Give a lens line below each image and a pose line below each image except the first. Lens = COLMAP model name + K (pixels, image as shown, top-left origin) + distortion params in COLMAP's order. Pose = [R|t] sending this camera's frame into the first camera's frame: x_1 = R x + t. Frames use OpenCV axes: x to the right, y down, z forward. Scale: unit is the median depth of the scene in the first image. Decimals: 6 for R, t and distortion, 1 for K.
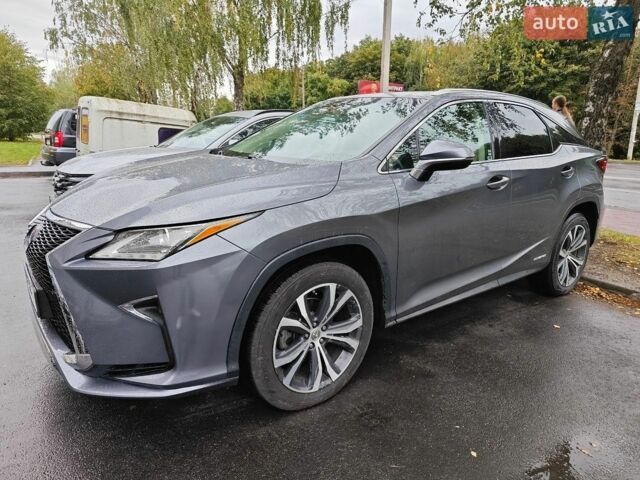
lens RADIAL K [[455.4, 0, 322.3], [0, 455.4, 237.5], [0, 0, 1]] dist [0.038109, 0.000935]
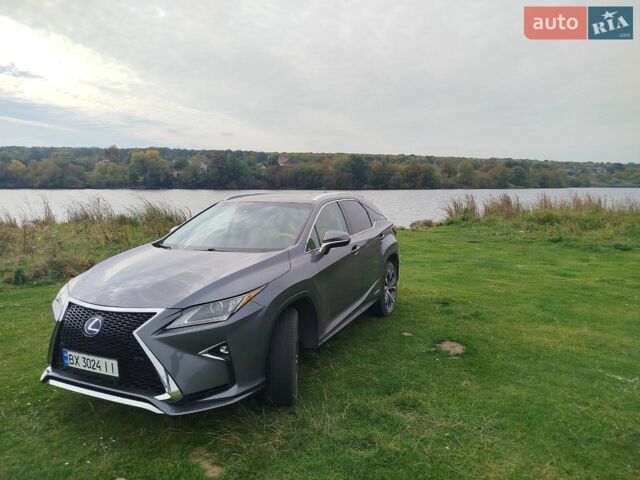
lens RADIAL K [[455.4, 0, 318.9], [0, 455.4, 242.9], [0, 0, 1]] dist [0.038109, 0.000935]
pose [[0.893762, -0.095413, 0.438277, -0.639356], [0.147502, 0.985290, -0.086297, -0.030178], [-0.423596, 0.141775, 0.894688, -0.599156]]
